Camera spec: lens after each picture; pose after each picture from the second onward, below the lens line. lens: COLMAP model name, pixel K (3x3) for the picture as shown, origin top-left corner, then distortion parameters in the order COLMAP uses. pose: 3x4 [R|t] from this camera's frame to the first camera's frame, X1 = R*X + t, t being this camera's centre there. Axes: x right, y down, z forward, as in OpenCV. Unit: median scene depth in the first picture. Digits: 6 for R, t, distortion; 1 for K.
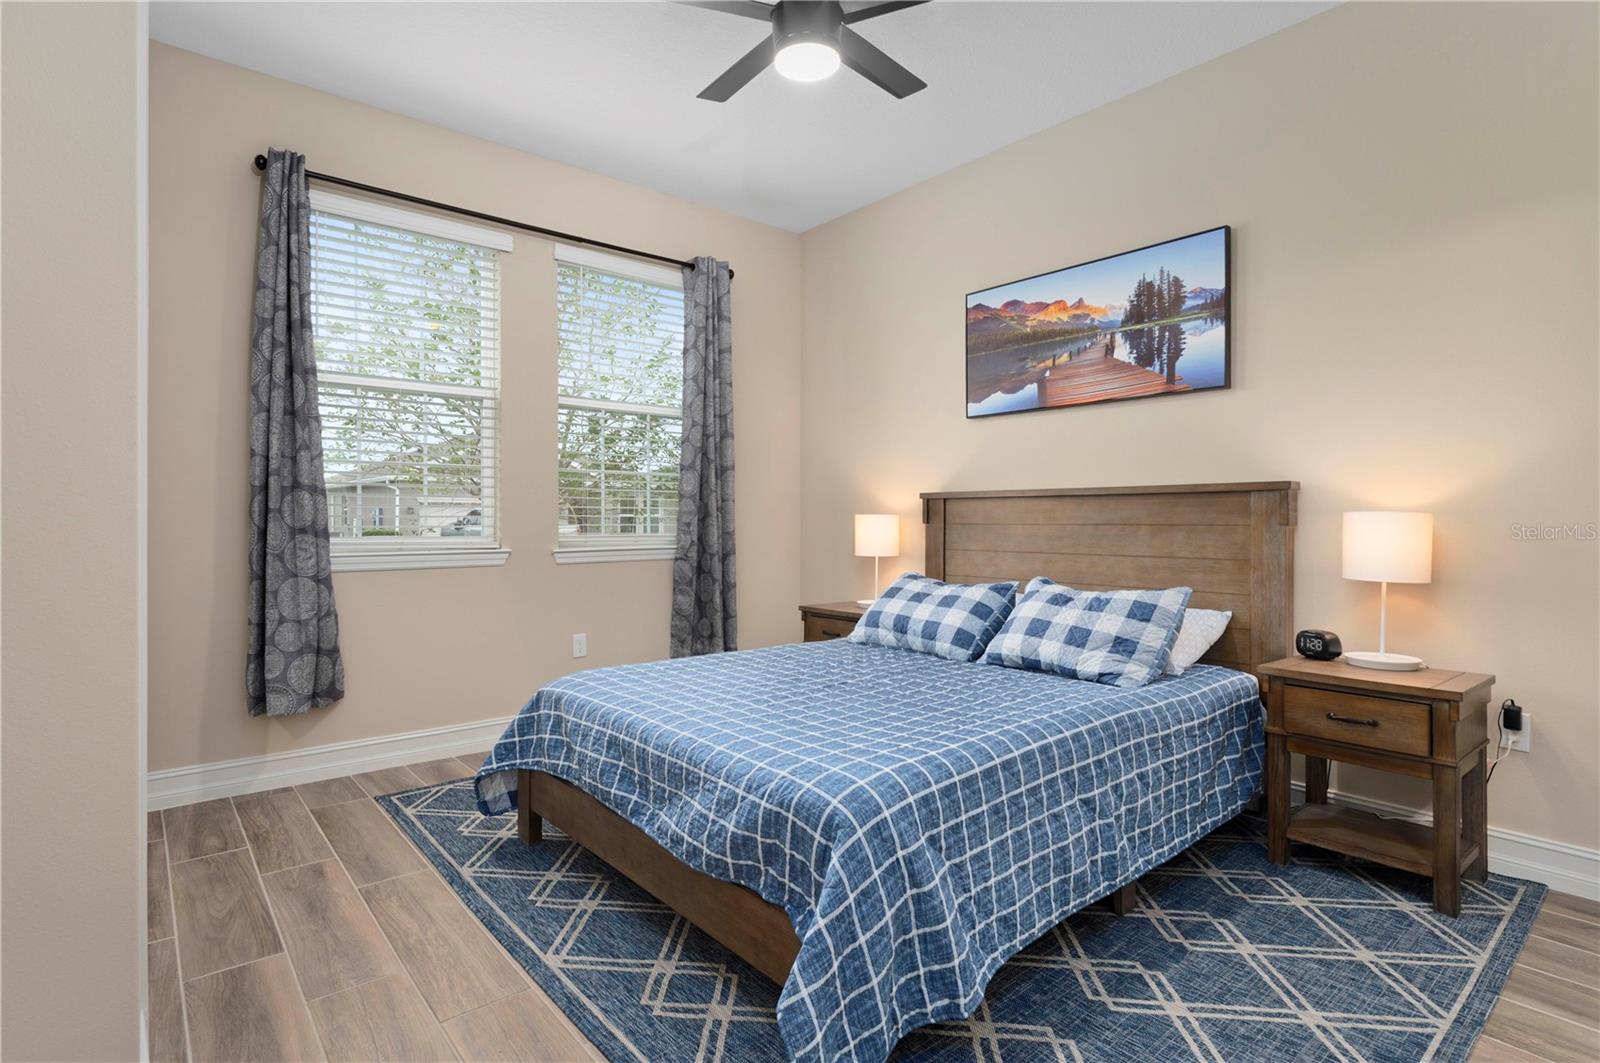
lens RADIAL K [[809.4, 0, 802.2], [0, 809.4, 518.8], [0, 0, 1]] dist [-0.007434, 0.000773]
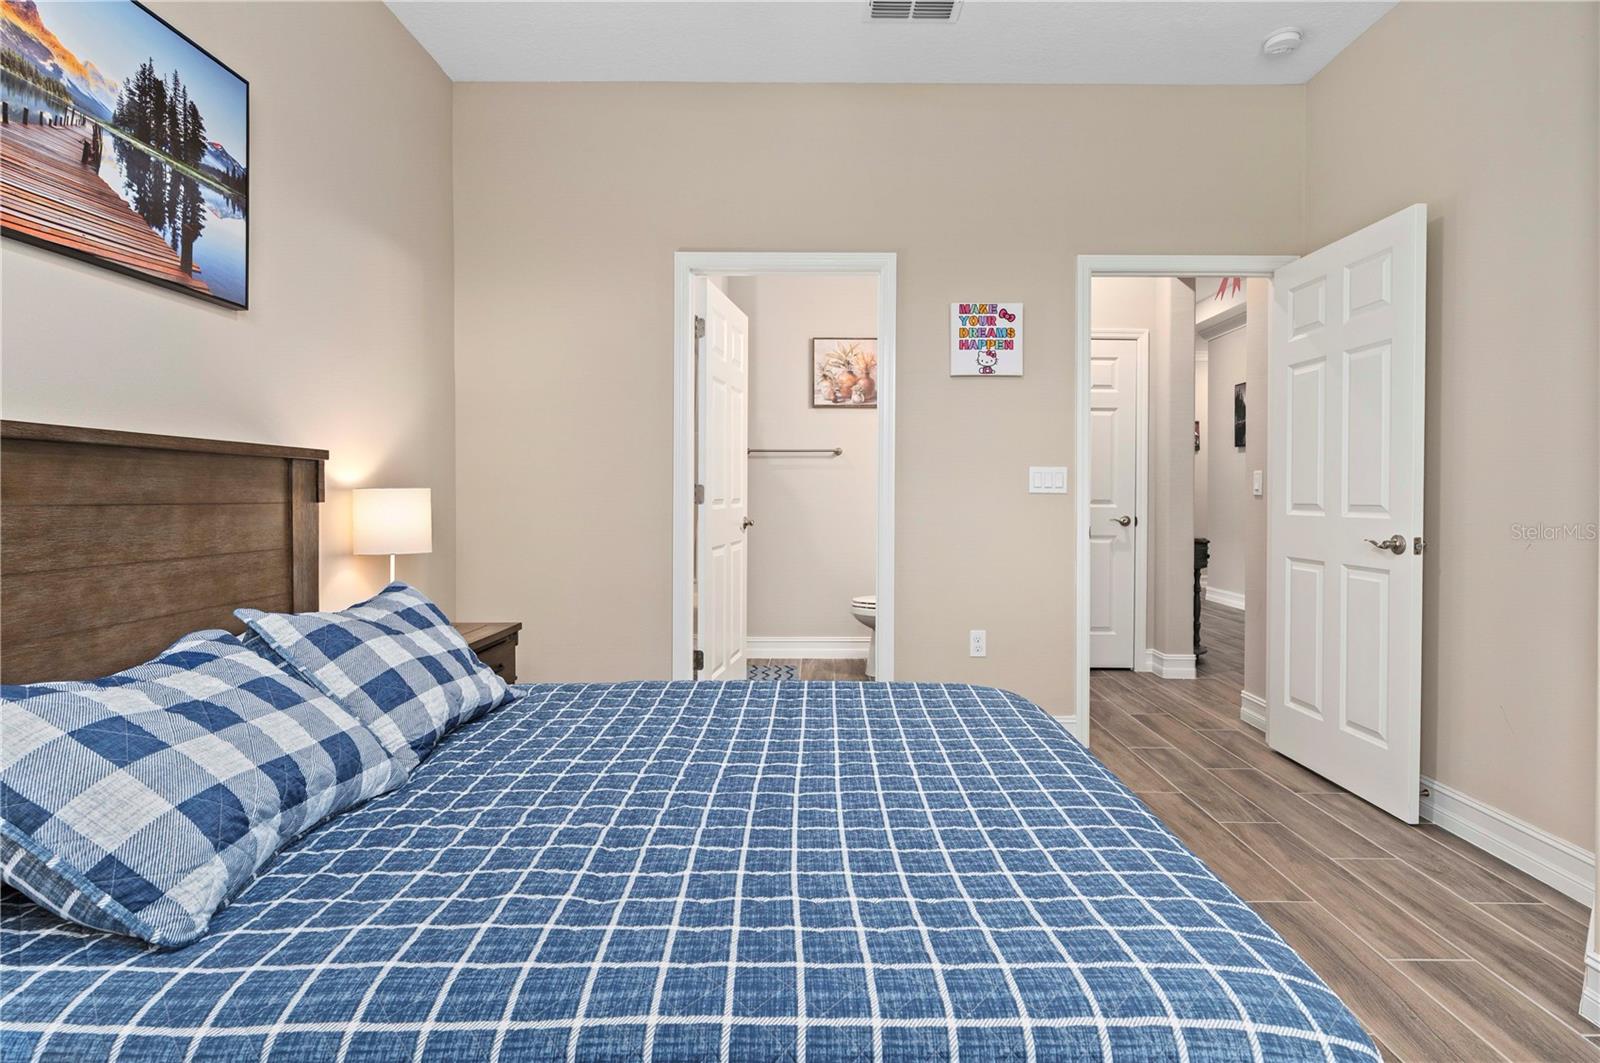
lens RADIAL K [[809.4, 0, 823.4], [0, 809.4, 505.7], [0, 0, 1]] dist [-0.007434, 0.000773]
pose [[-0.768875, -0.008296, 0.639345, -0.302336], [-0.000898, 0.999929, 0.011895, 0.001329], [-0.639398, 0.008572, -0.768828, 1.147152]]
